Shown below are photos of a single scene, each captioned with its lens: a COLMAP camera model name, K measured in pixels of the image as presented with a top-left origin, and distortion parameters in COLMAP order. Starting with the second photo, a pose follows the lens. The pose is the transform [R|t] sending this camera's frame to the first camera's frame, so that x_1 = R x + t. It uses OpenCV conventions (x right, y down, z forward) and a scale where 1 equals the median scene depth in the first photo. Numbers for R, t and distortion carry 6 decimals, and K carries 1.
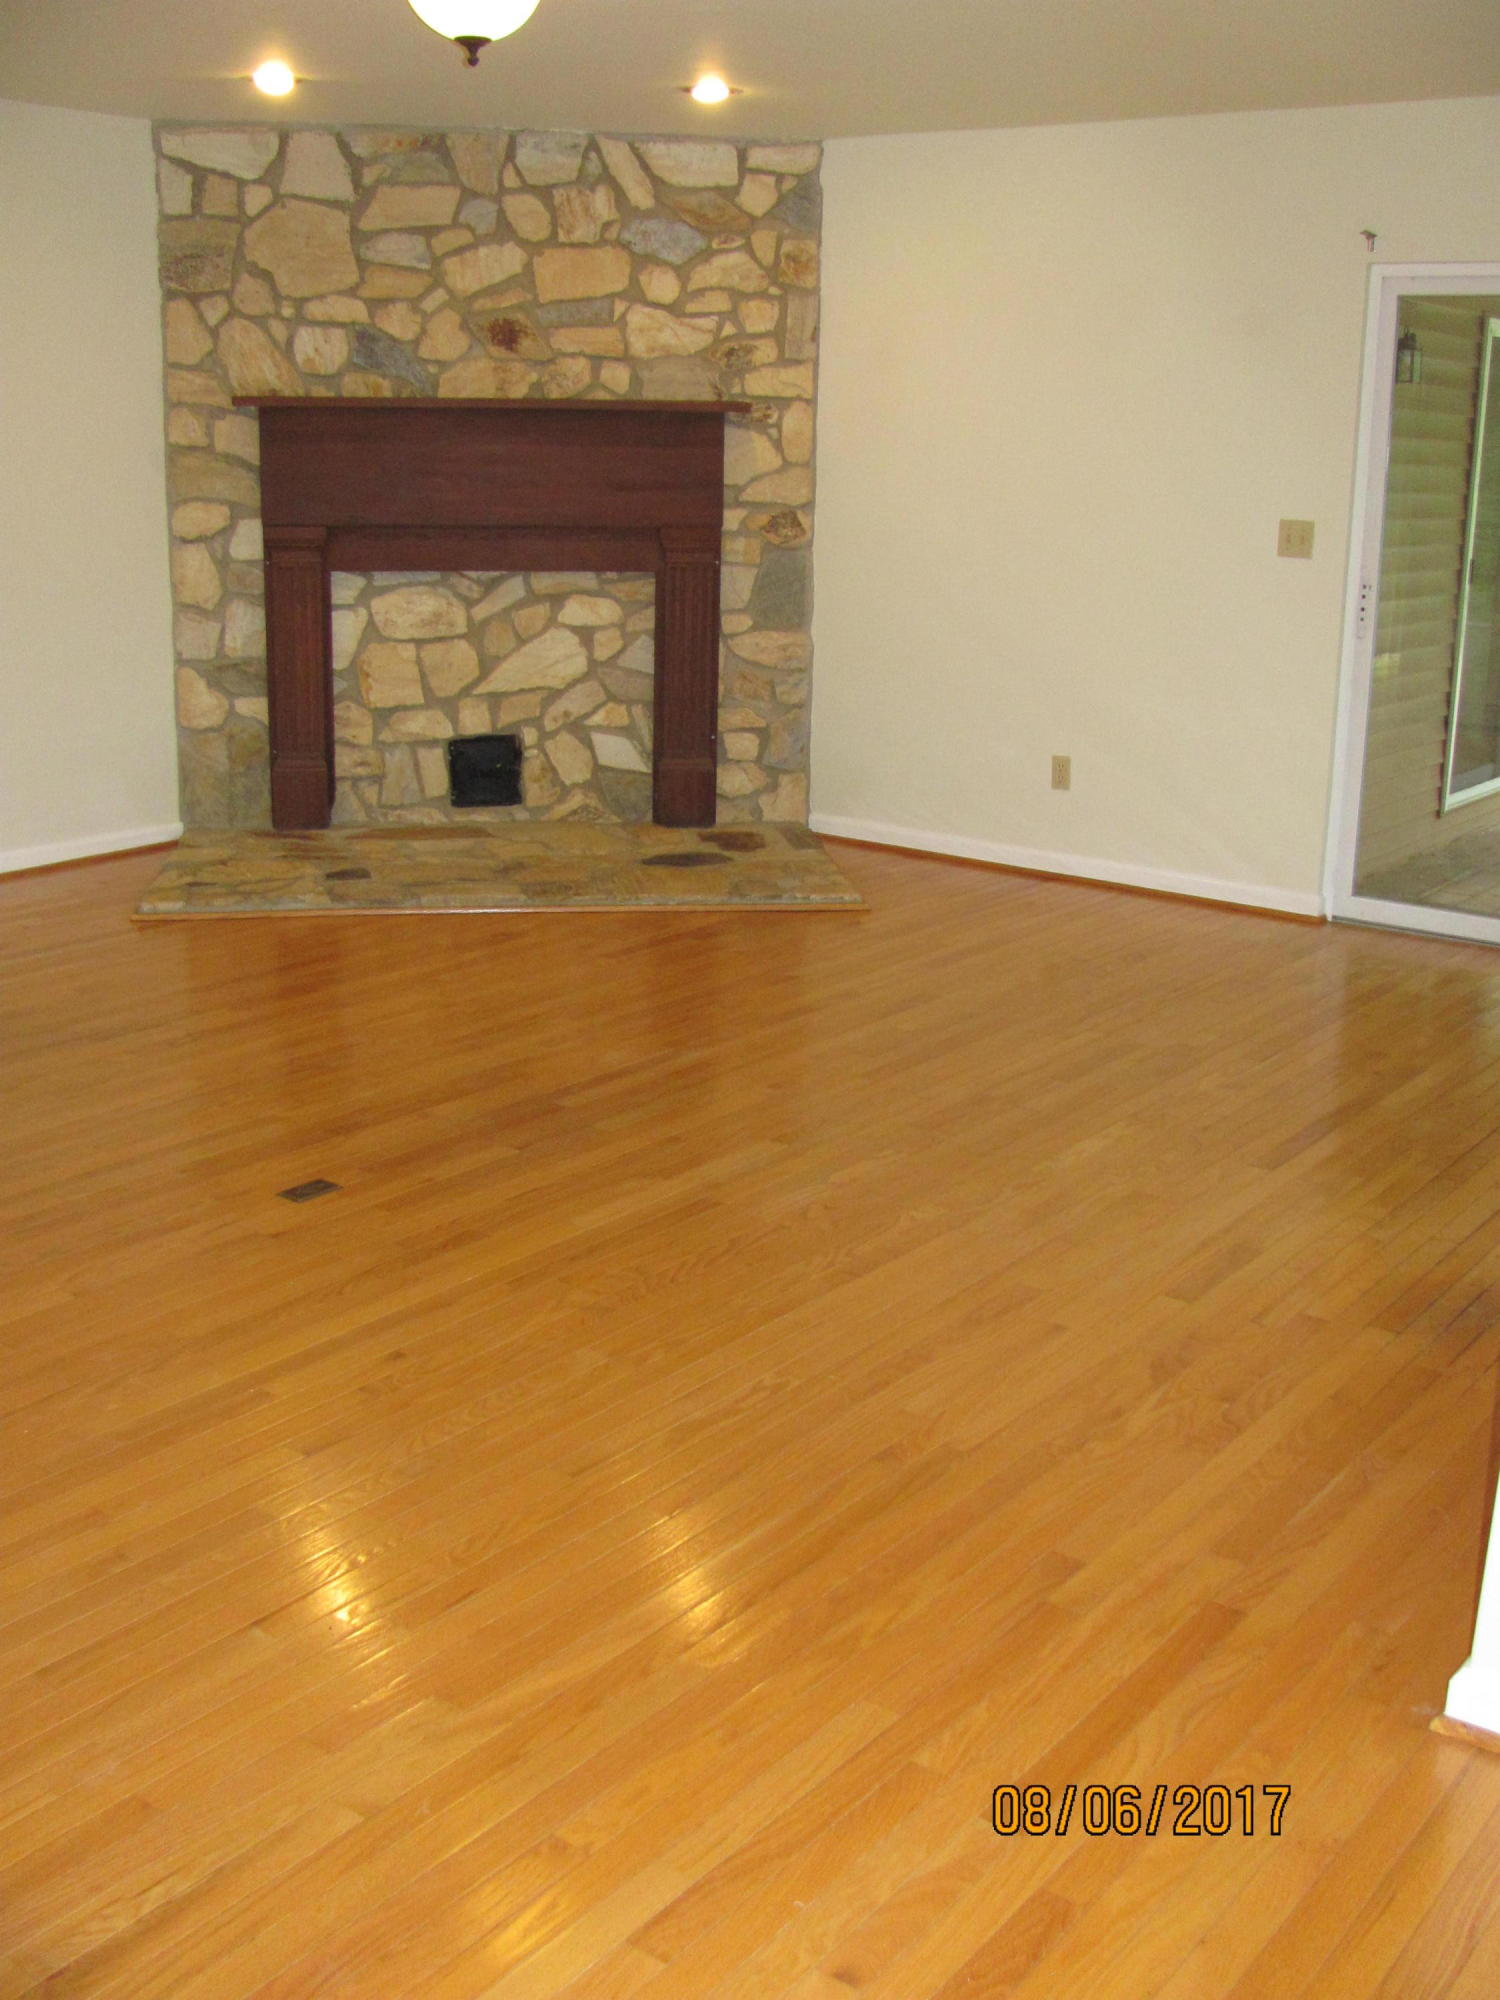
lens RADIAL K [[2112.9, 0, 758.9], [0, 2112.9, 1028.8], [0, 0, 1]] dist [-0.217913, 0.254948]
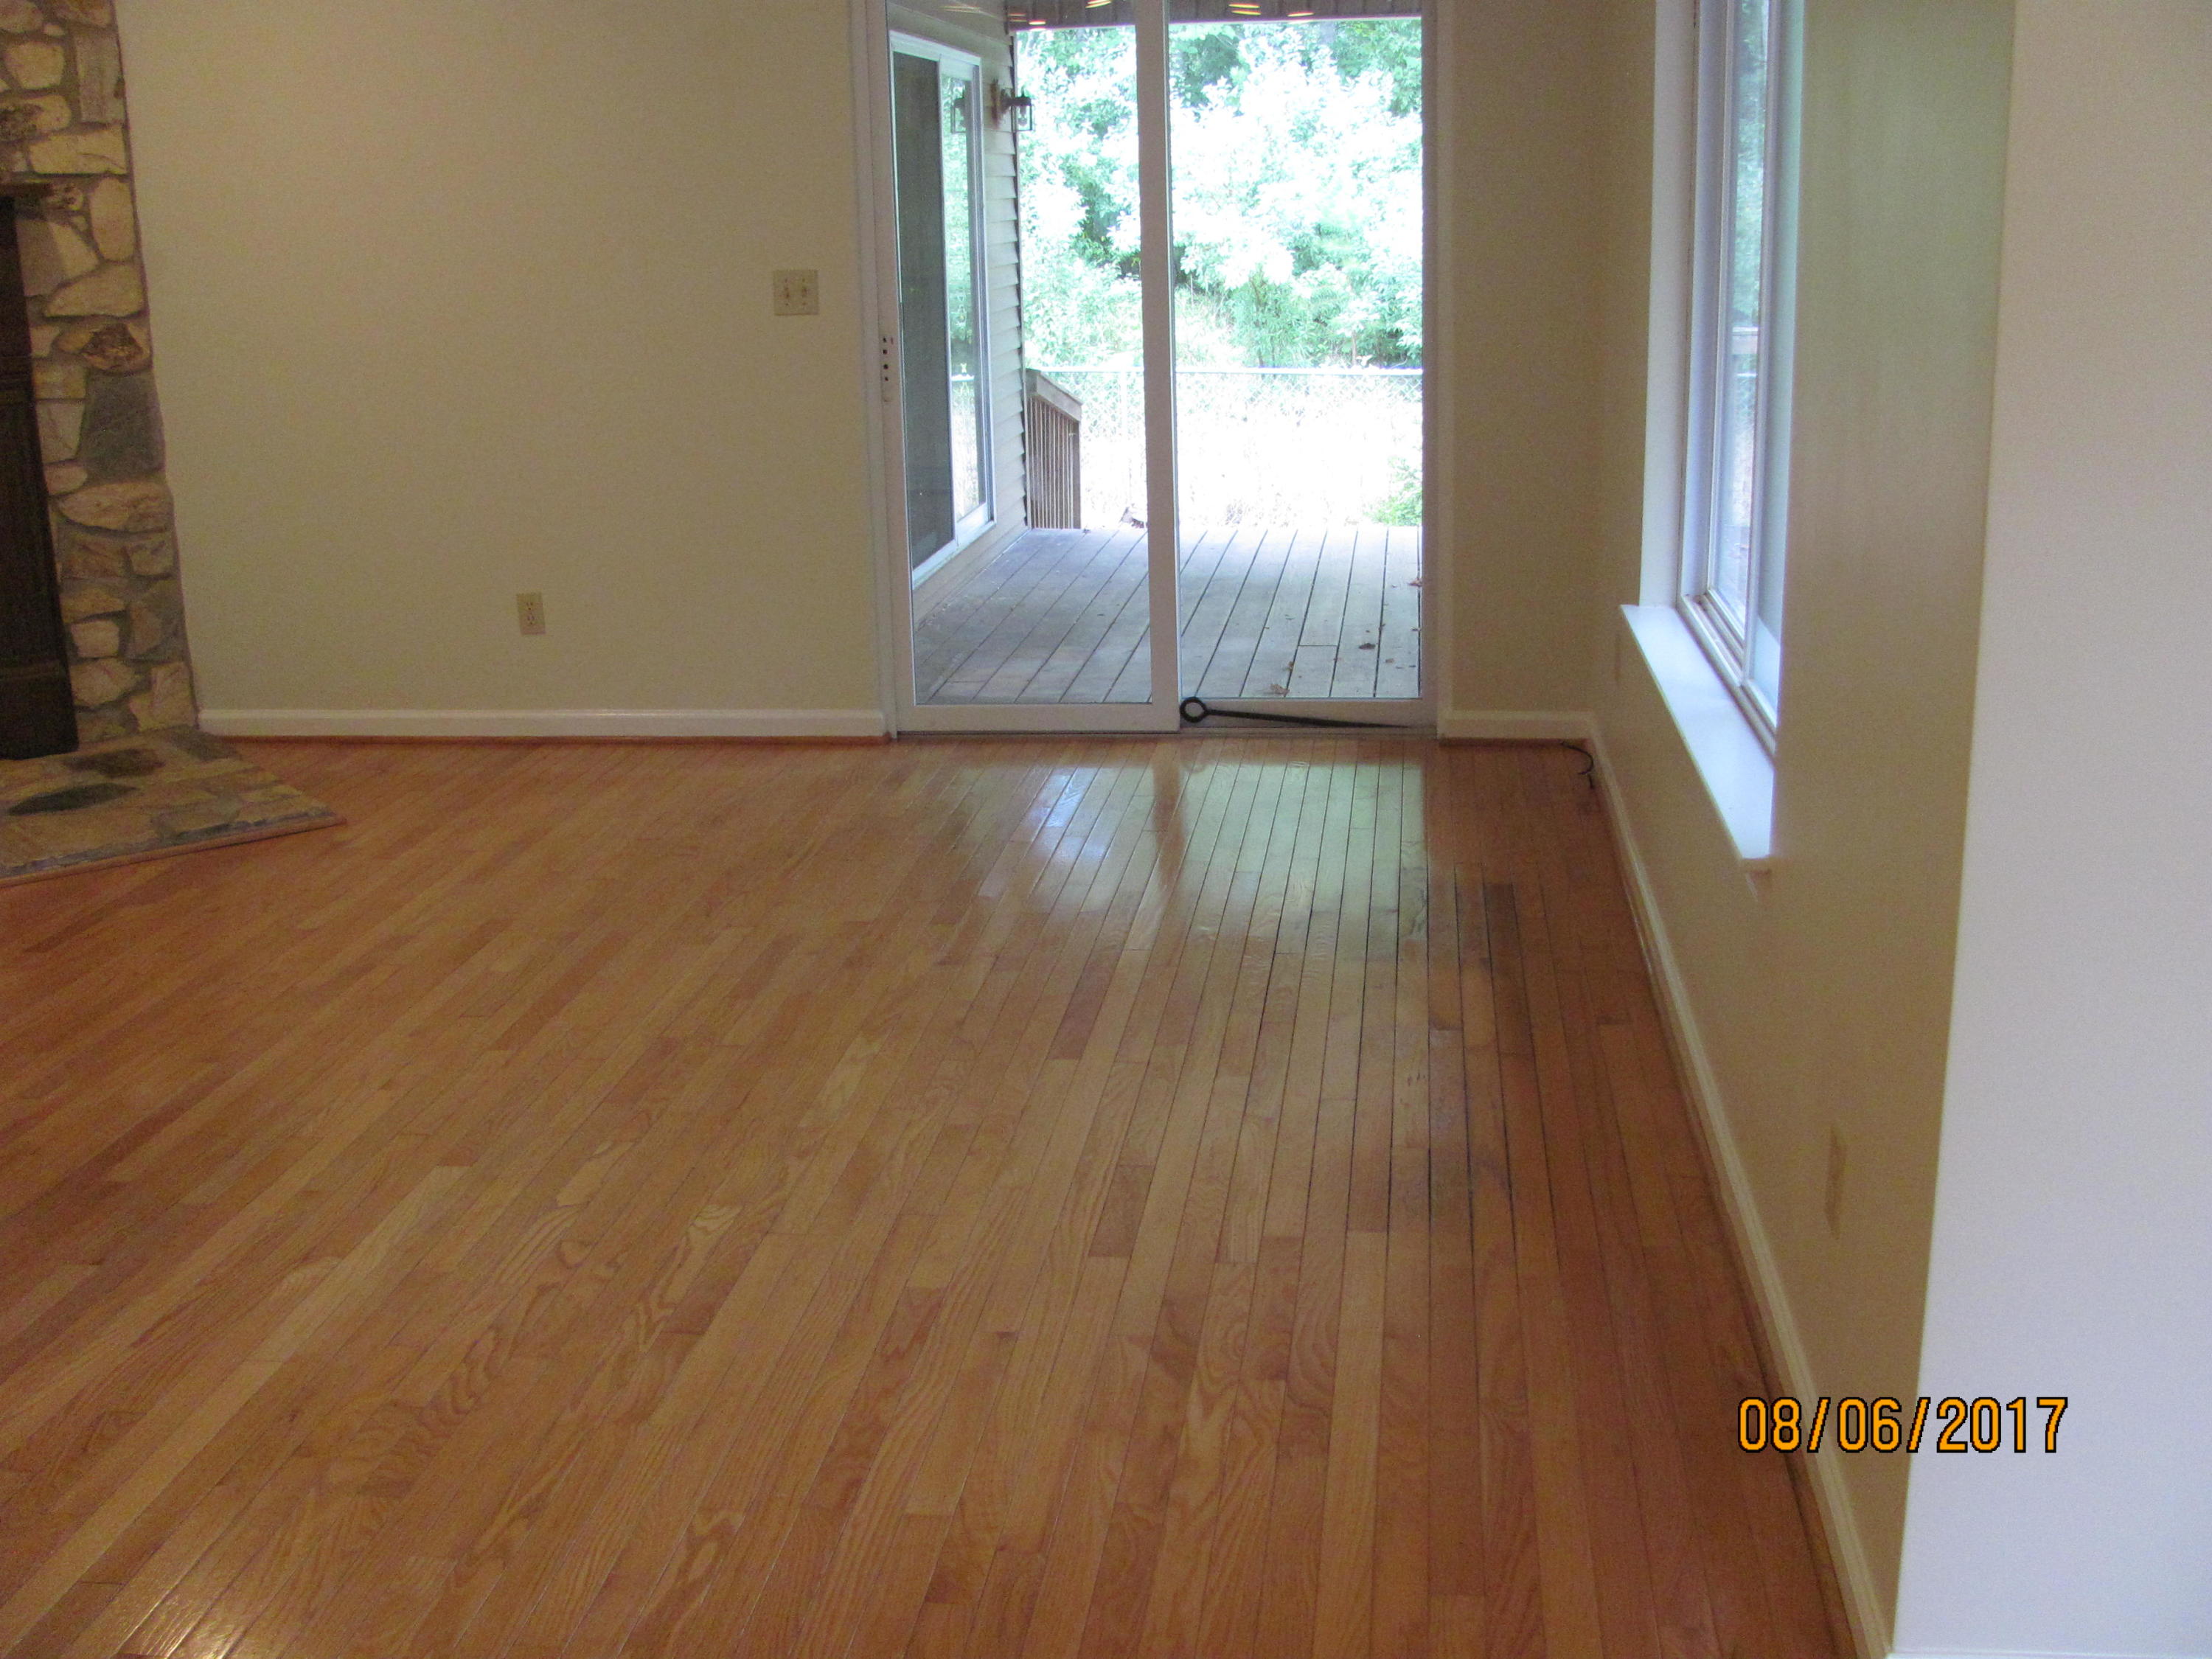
lens RADIAL K [[2336.8, 0, 1106.0], [0, 2336.8, 829.5], [0, 0, 1]] dist [-0.217913, 0.254948]
pose [[0.868295, -0.173983, 0.464537, -0.087110], [0.181034, 0.983026, 0.029791, -0.026084], [-0.461835, 0.058229, 0.885053, 0.119049]]
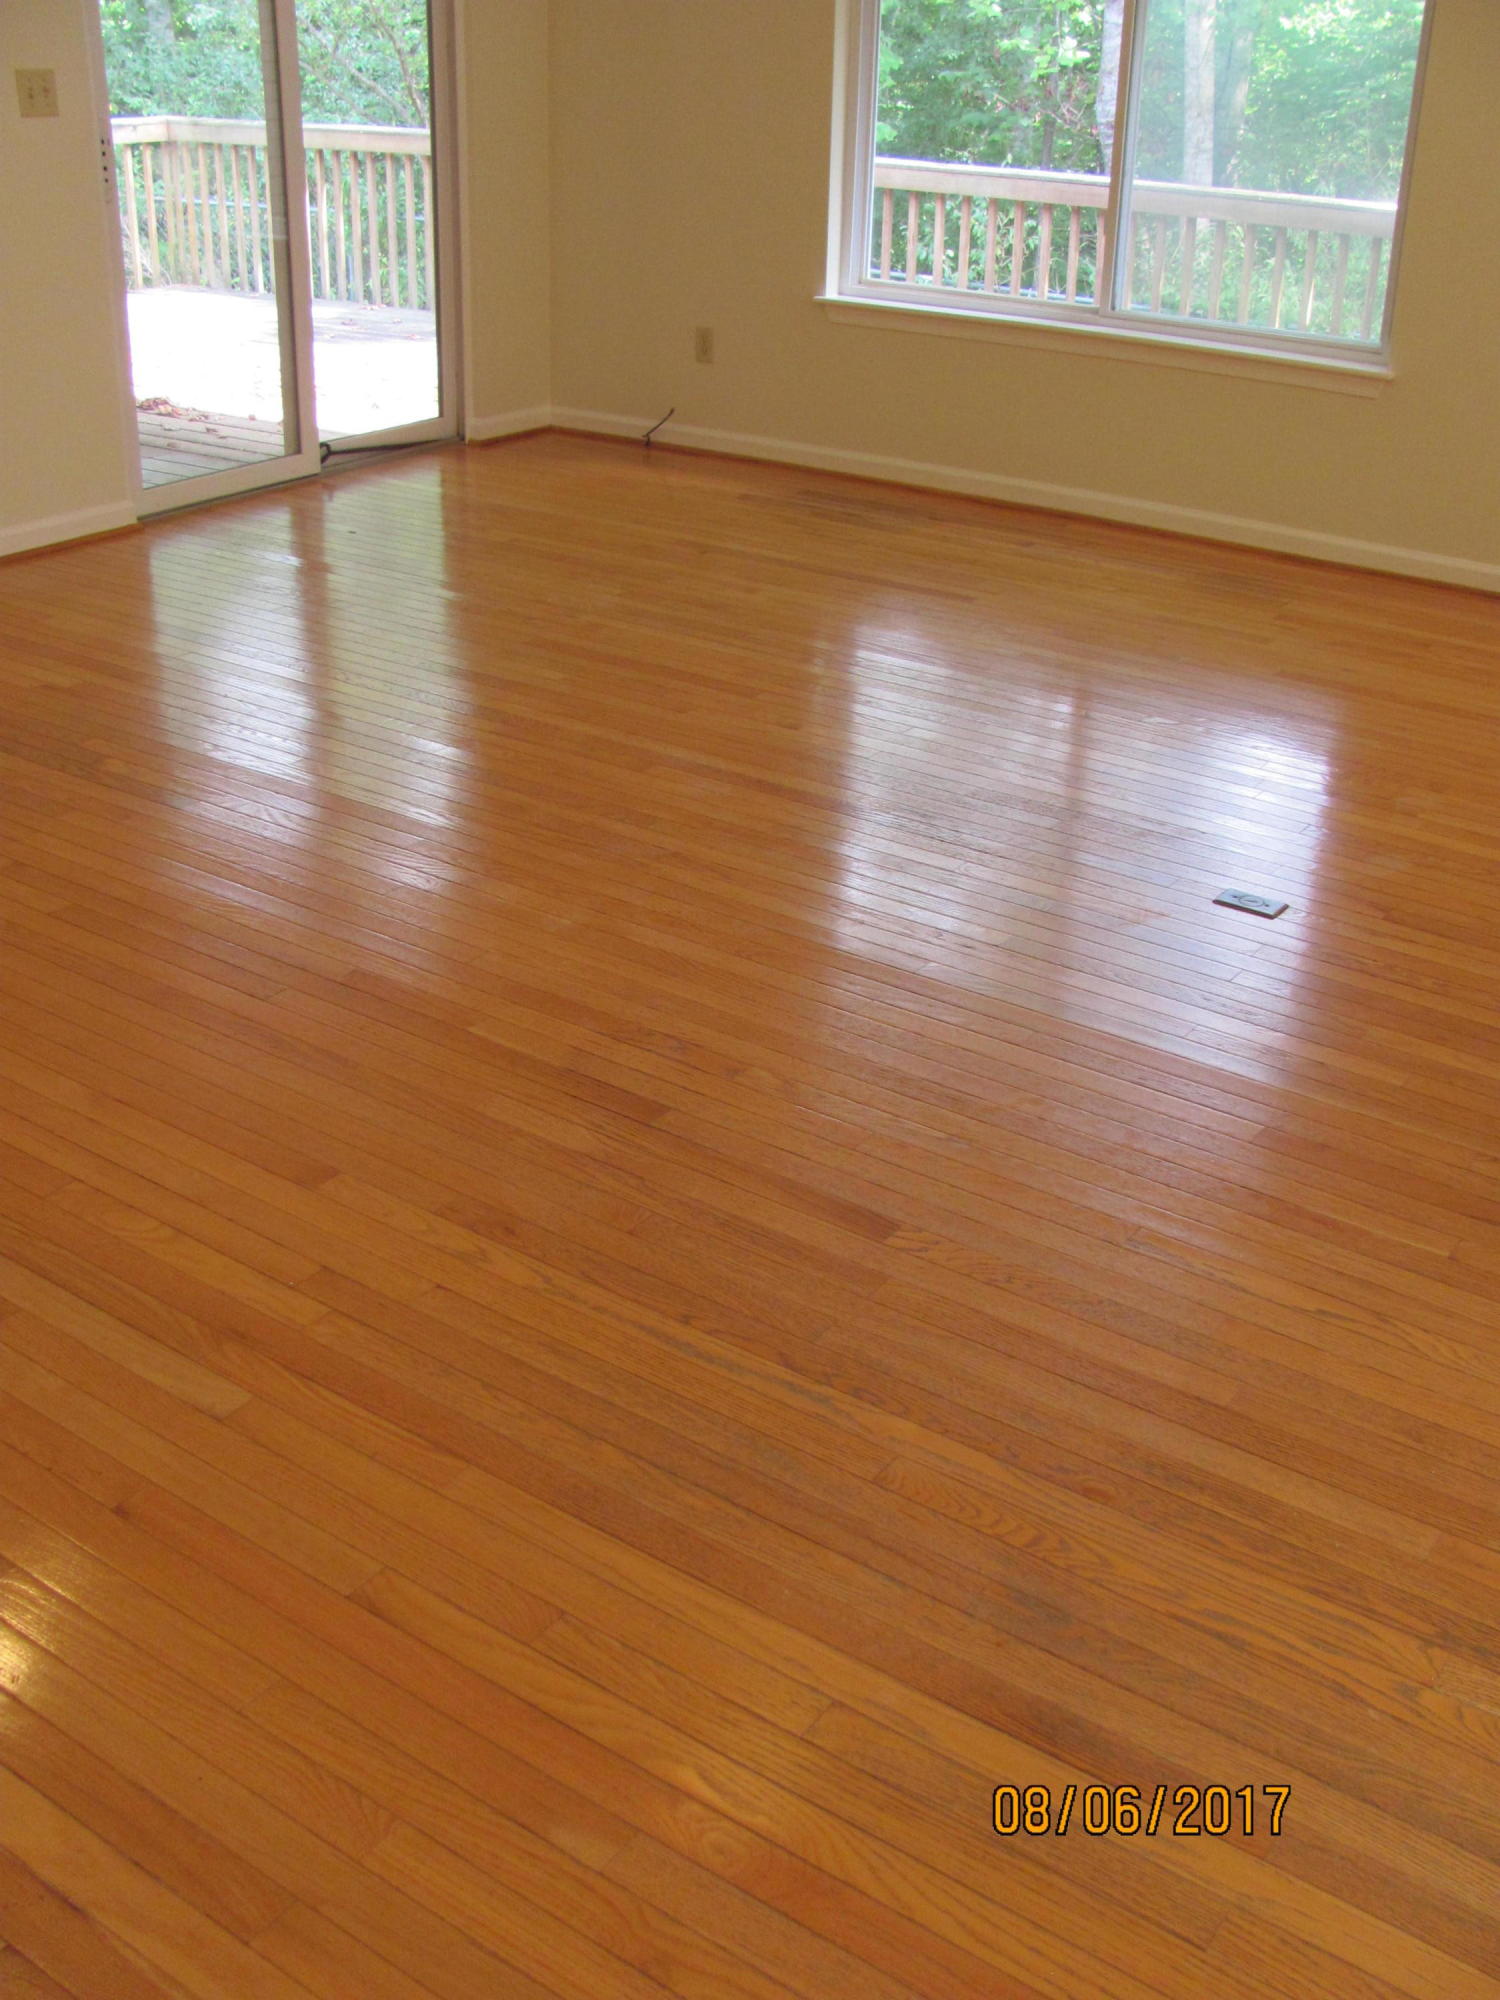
lens RADIAL K [[2112.9, 0, 758.9], [0, 2112.9, 1028.8], [0, 0, 1]] dist [-0.217913, 0.254948]
pose [[-0.018080, -0.474526, 0.880056, -0.571483], [0.257786, 0.848229, 0.462660, -0.191686], [-0.966033, 0.235231, 0.106990, 0.631121]]
